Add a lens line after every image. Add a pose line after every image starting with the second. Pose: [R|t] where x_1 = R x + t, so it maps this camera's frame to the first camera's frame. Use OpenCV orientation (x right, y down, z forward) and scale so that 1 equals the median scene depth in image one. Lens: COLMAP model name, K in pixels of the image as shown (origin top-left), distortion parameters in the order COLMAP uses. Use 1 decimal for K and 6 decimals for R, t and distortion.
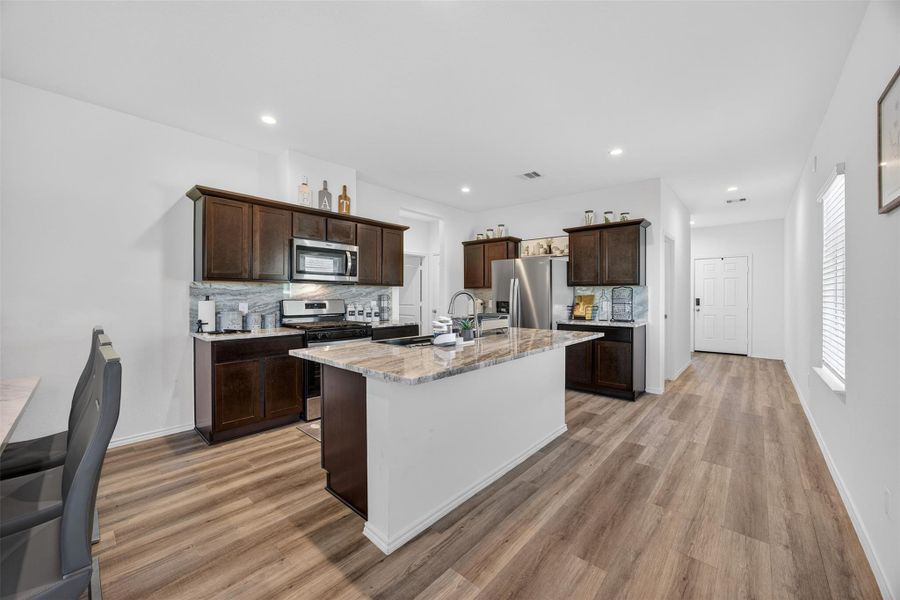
lens RADIAL K [[345.9, 0, 449.7], [0, 345.9, 296.3], [0, 0, 1]] dist [-0.010152, 0.000192]
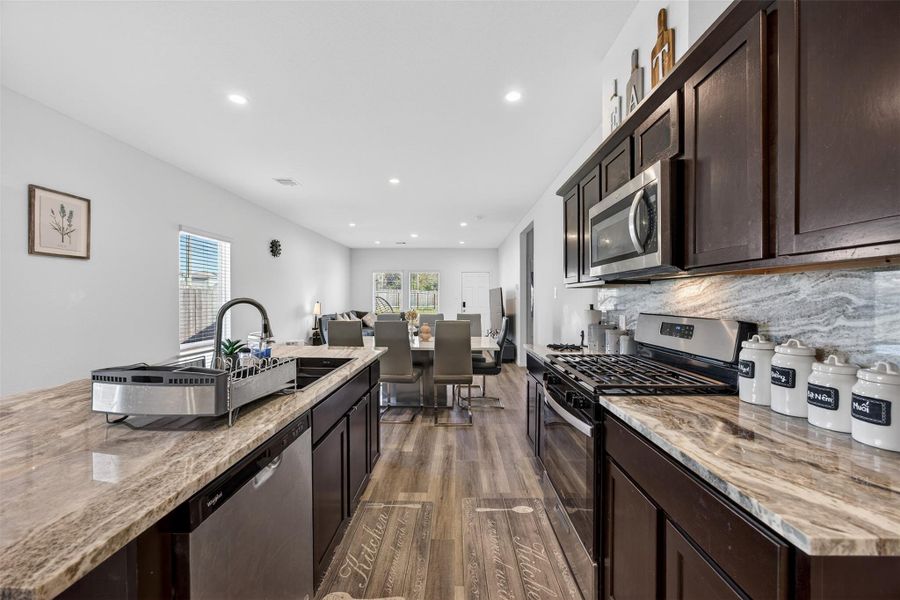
lens RADIAL K [[344.0, 0, 454.4], [0, 344.0, 299.8], [0, 0, 1]] dist [-0.024157, 0.000428]
pose [[-0.750439, -0.003119, -0.660932, 0.122447], [-0.004130, 0.999991, -0.000030, -0.011261], [0.660927, 0.002707, -0.750446, 1.397328]]
